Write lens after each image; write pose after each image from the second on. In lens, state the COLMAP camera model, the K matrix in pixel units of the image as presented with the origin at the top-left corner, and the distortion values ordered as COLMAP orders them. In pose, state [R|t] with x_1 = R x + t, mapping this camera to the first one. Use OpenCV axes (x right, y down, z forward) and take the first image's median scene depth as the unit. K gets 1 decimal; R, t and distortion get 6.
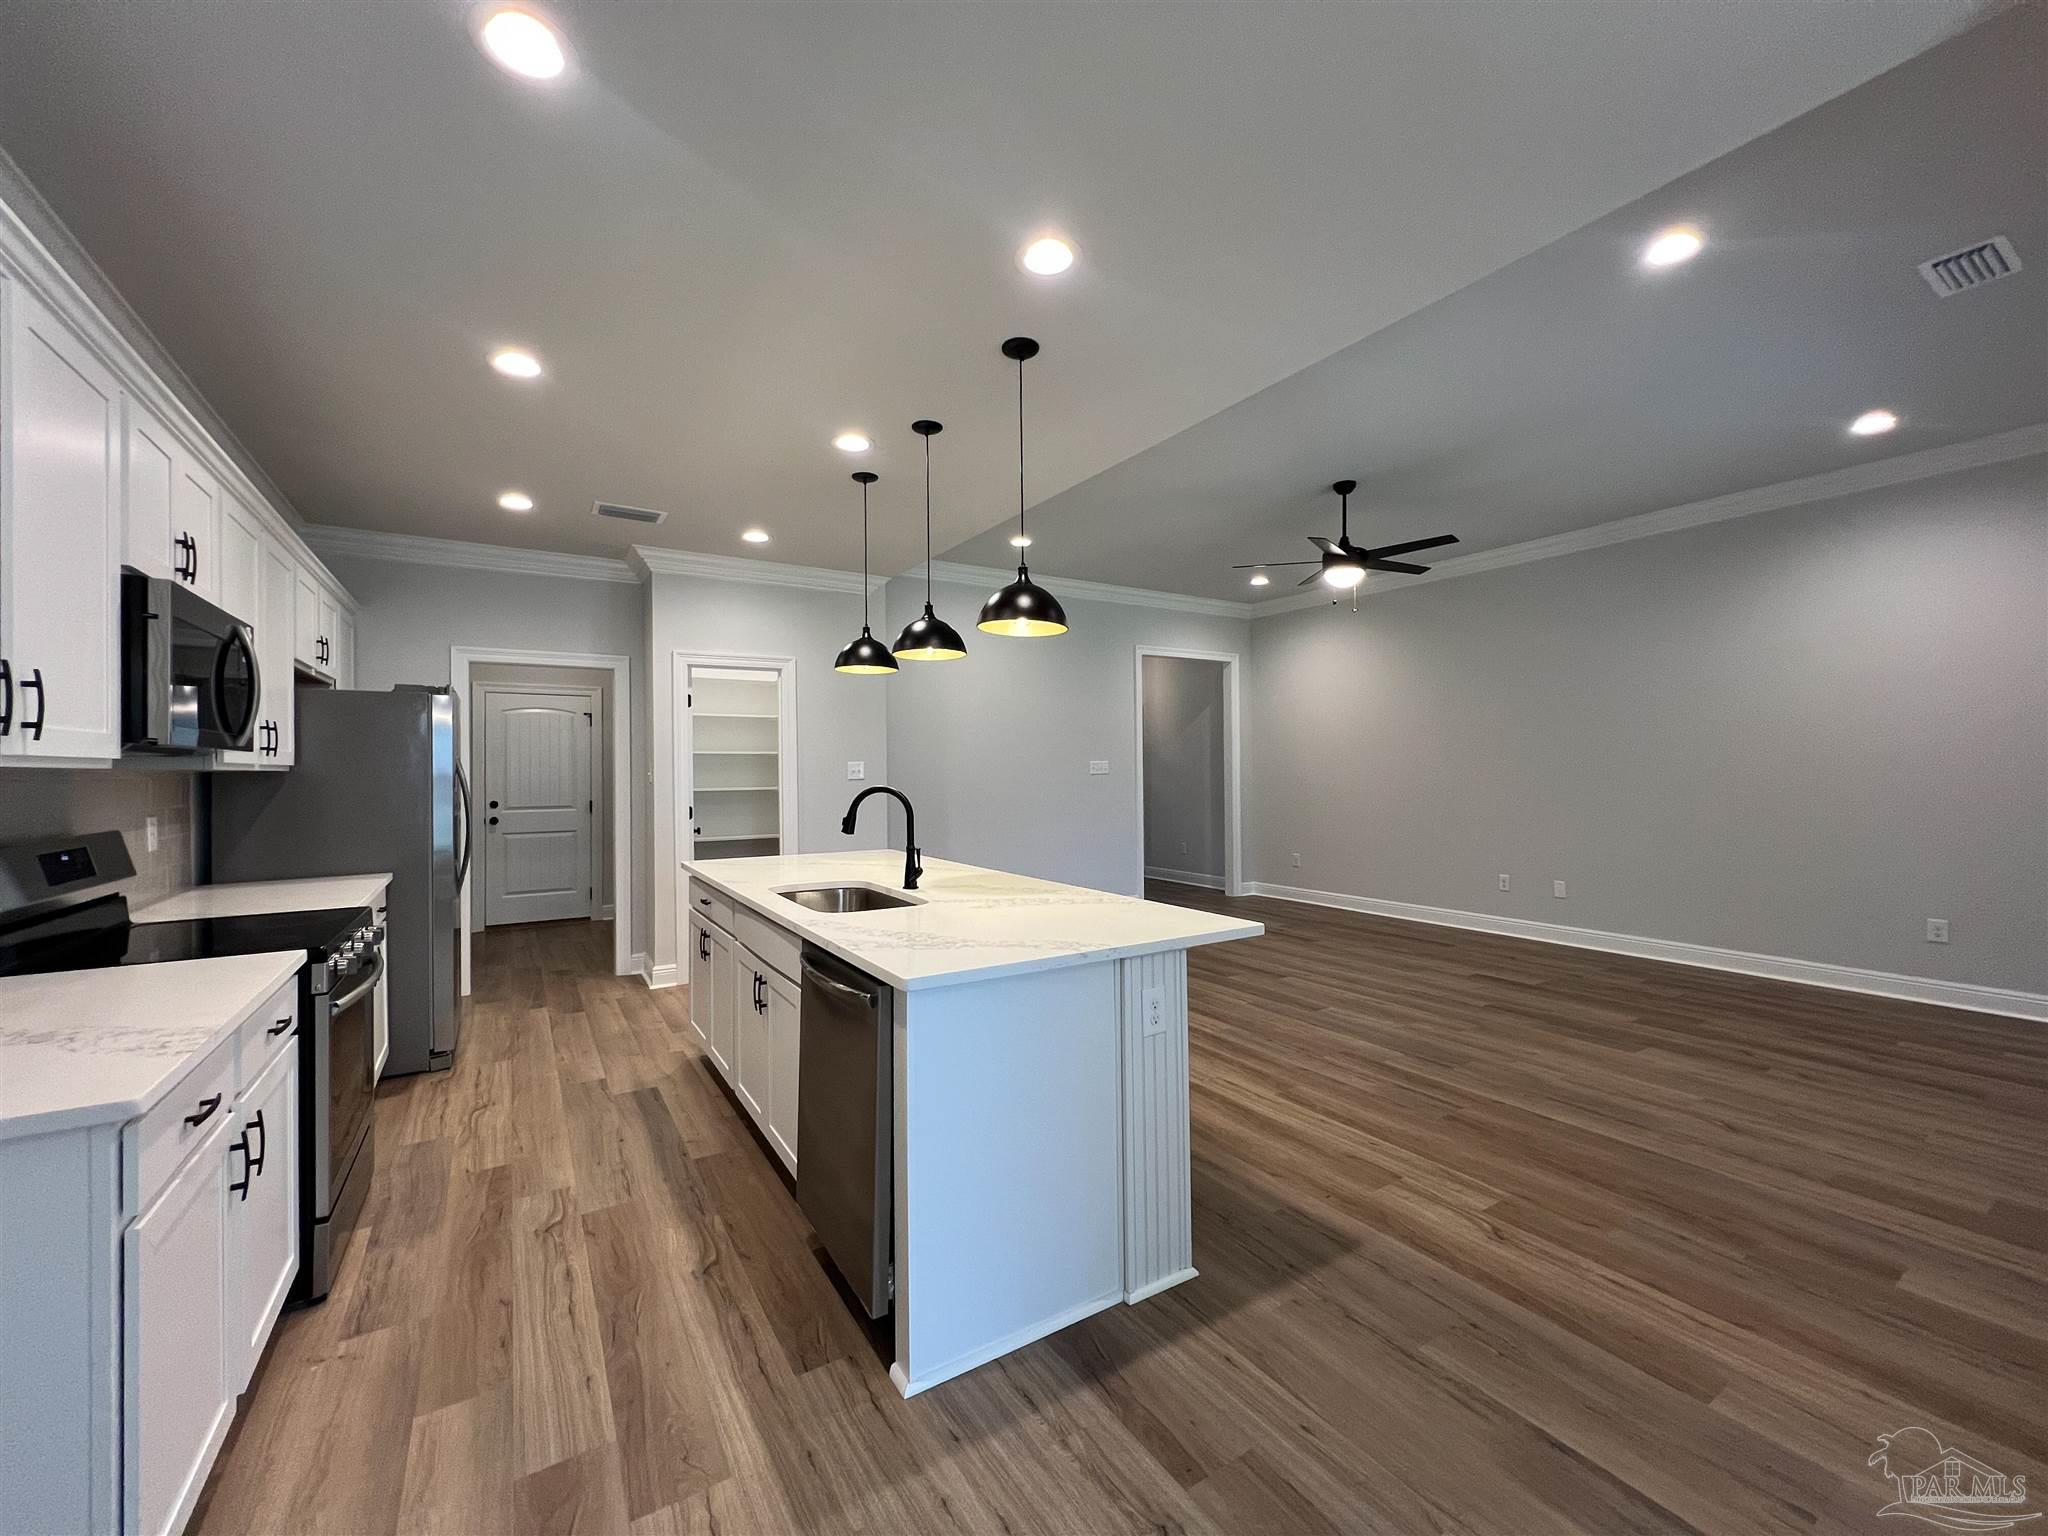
lens RADIAL K [[820.2, 0, 1024.6], [0, 820.2, 762.9], [0, 0, 1]] dist [-0.001564, 0.000353]
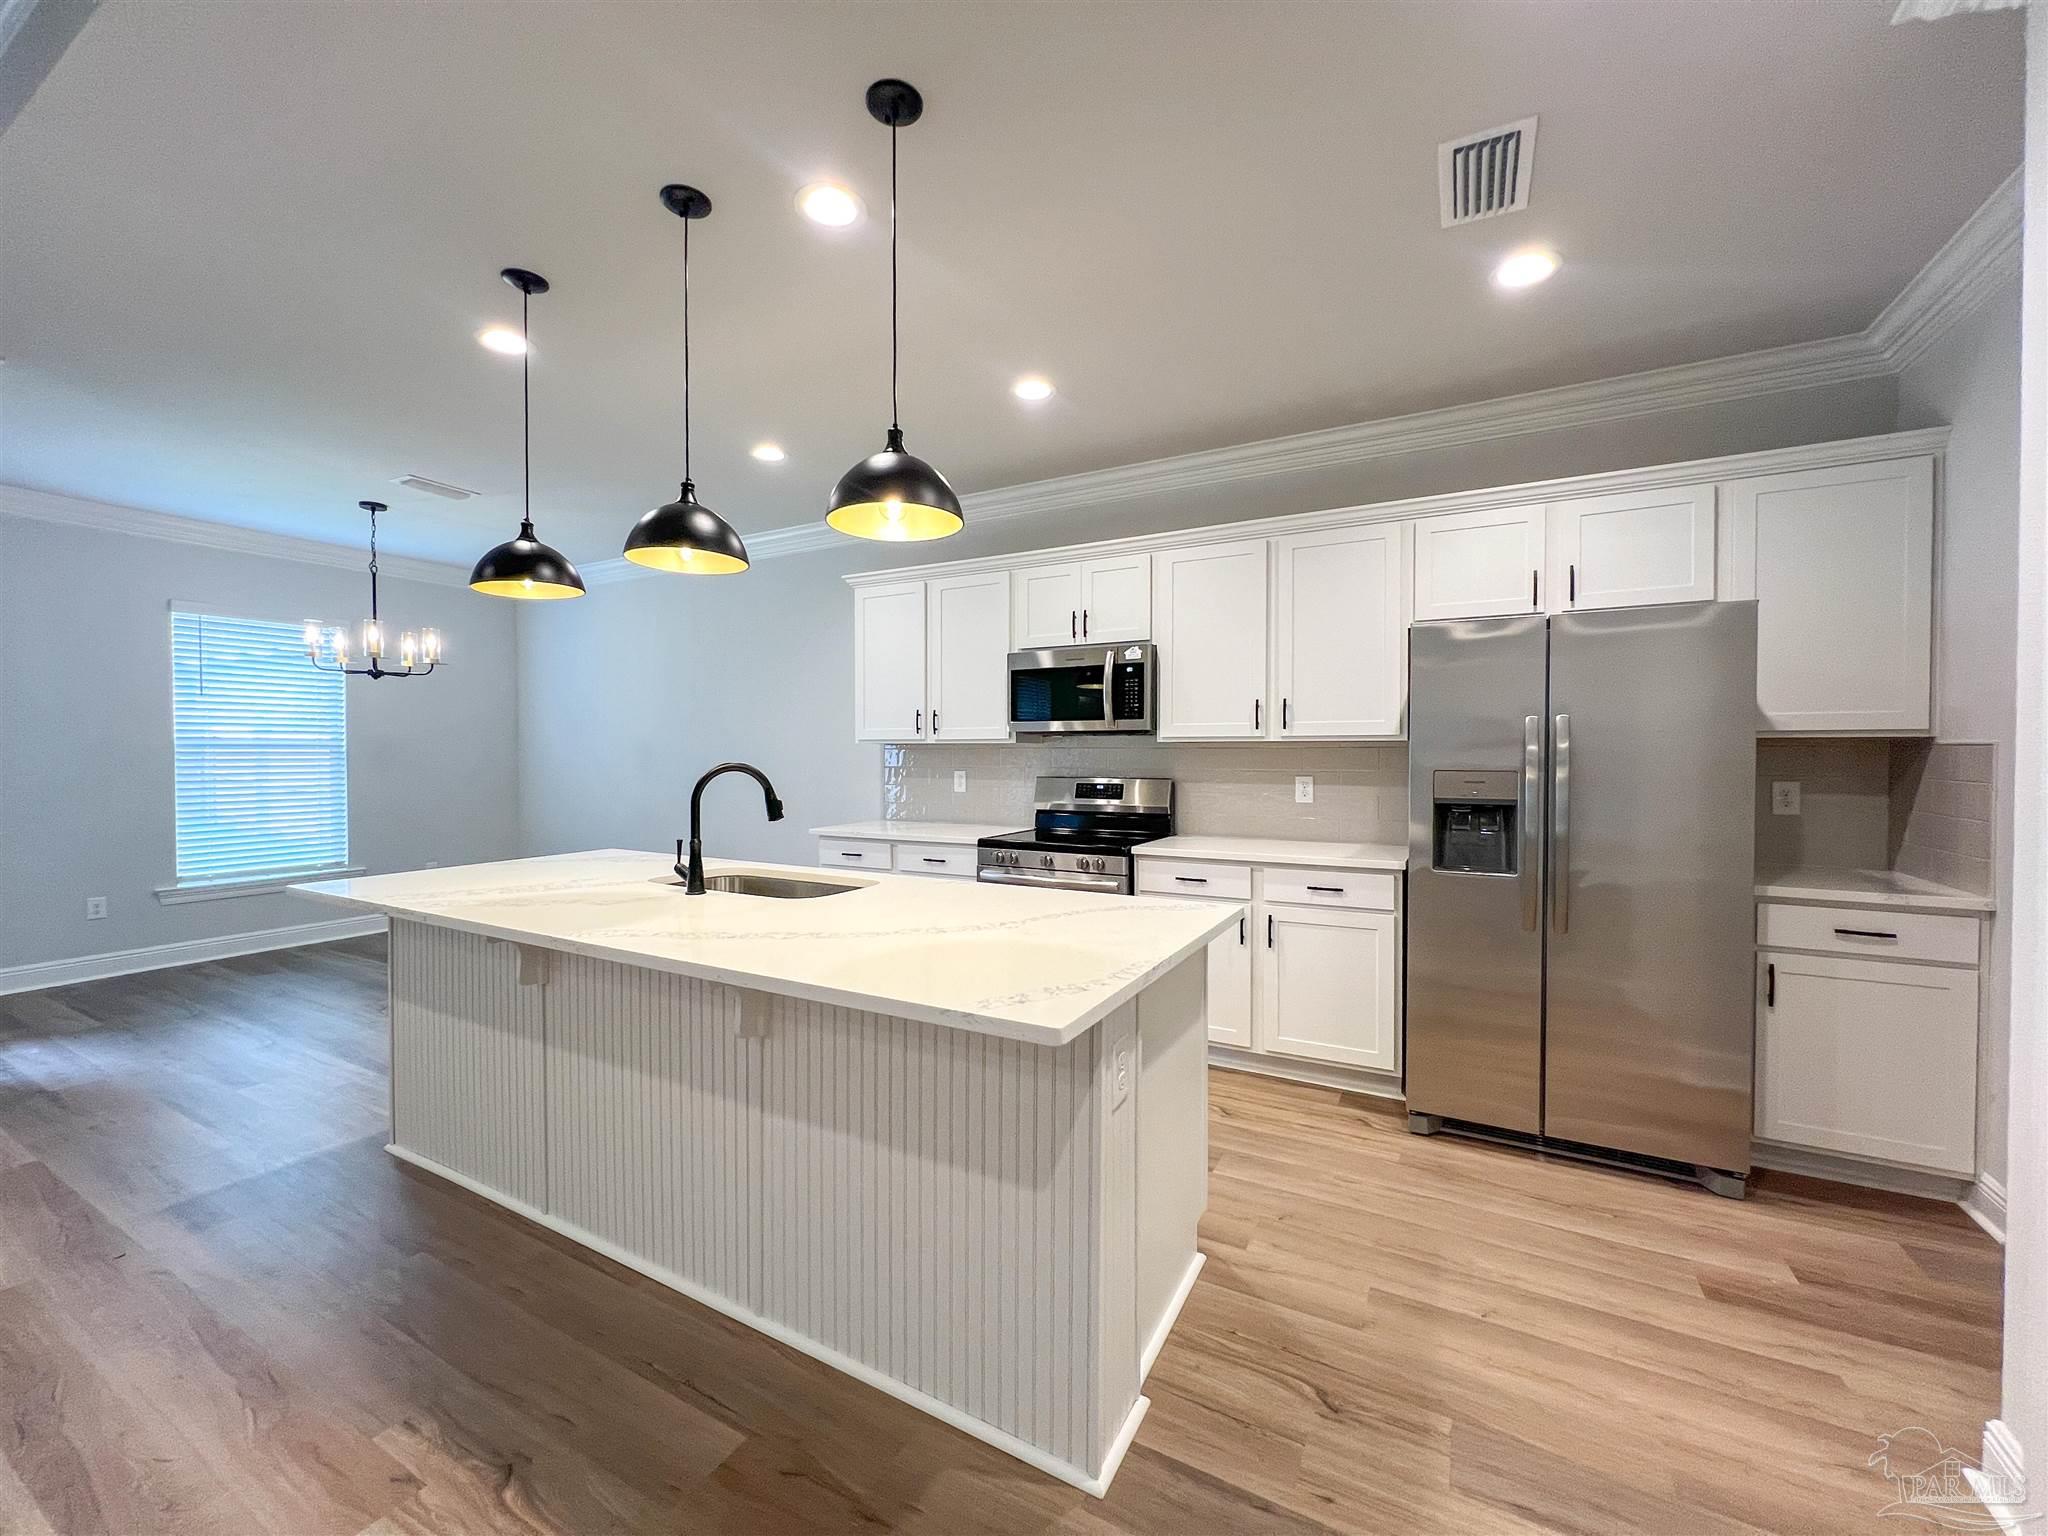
lens RADIAL K [[816.6, 0, 1019.1], [0, 816.6, 764.7], [0, 0, 1]] dist [-0.001440, -0.000053]
pose [[-0.876330, 0.016946, -0.481413, -0.029749], [0.012481, 0.999844, 0.012475, 0.020043], [0.481549, 0.004923, -0.876405, 1.555099]]
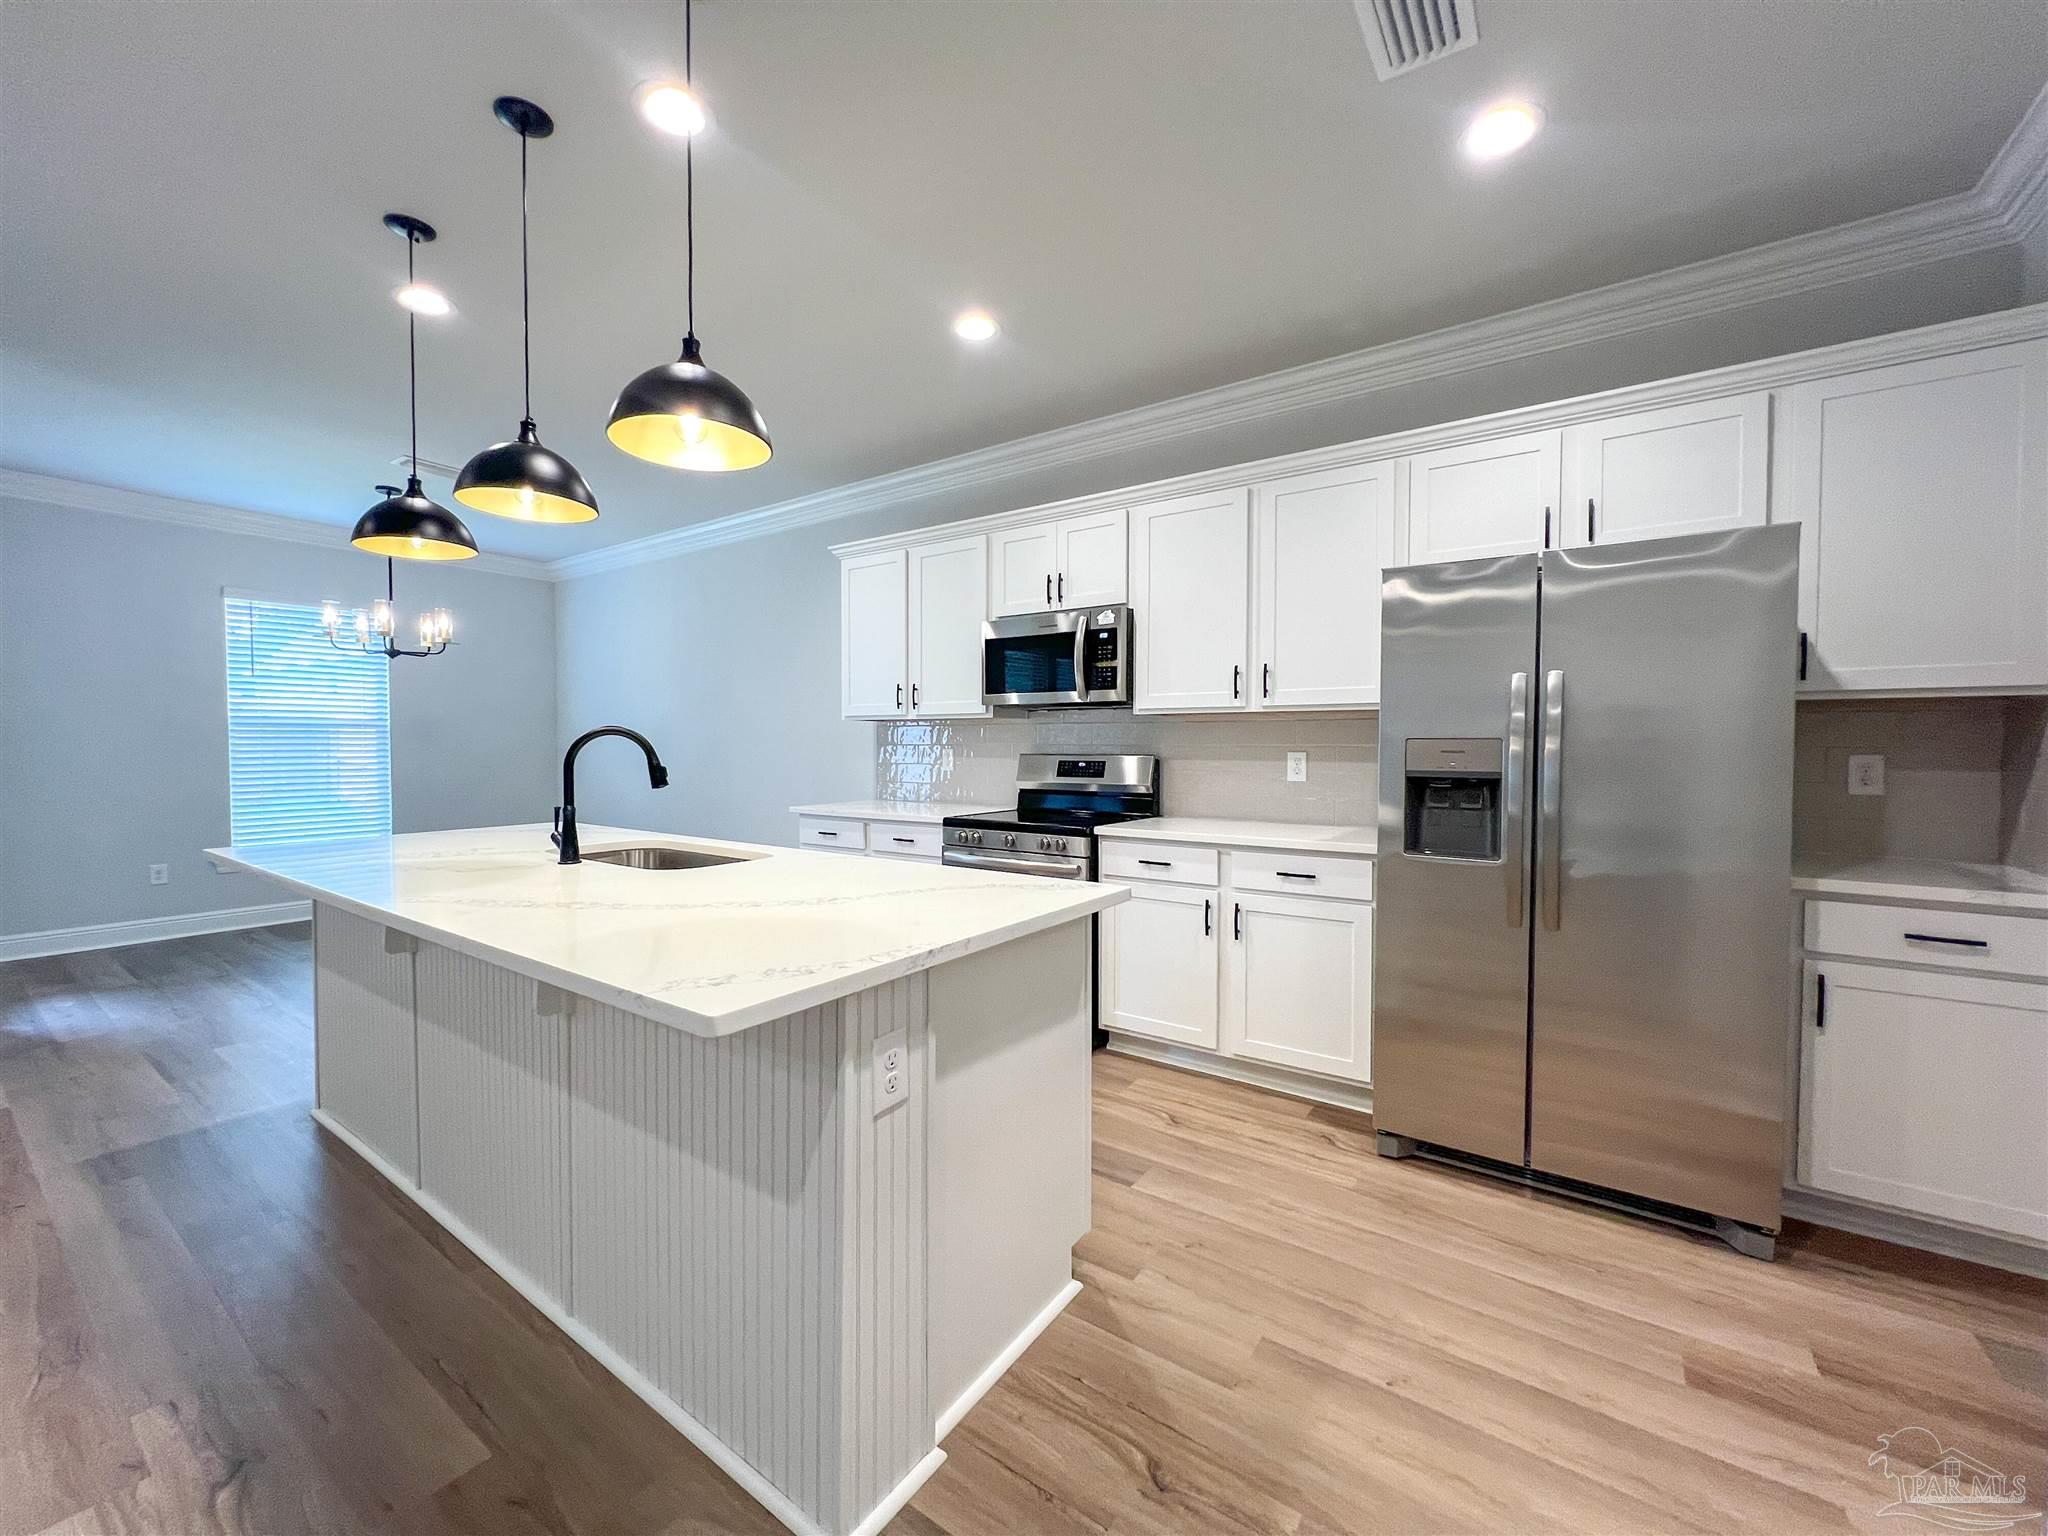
lens RADIAL K [[816.6, 0, 1019.1], [0, 816.6, 764.7], [0, 0, 1]] dist [-0.001440, -0.000053]
pose [[-0.923381, 0.017543, -0.383484, -0.197628], [0.009890, 0.999711, 0.021920, 0.043511], [0.383757, 0.016448, -0.923287, 1.561291]]
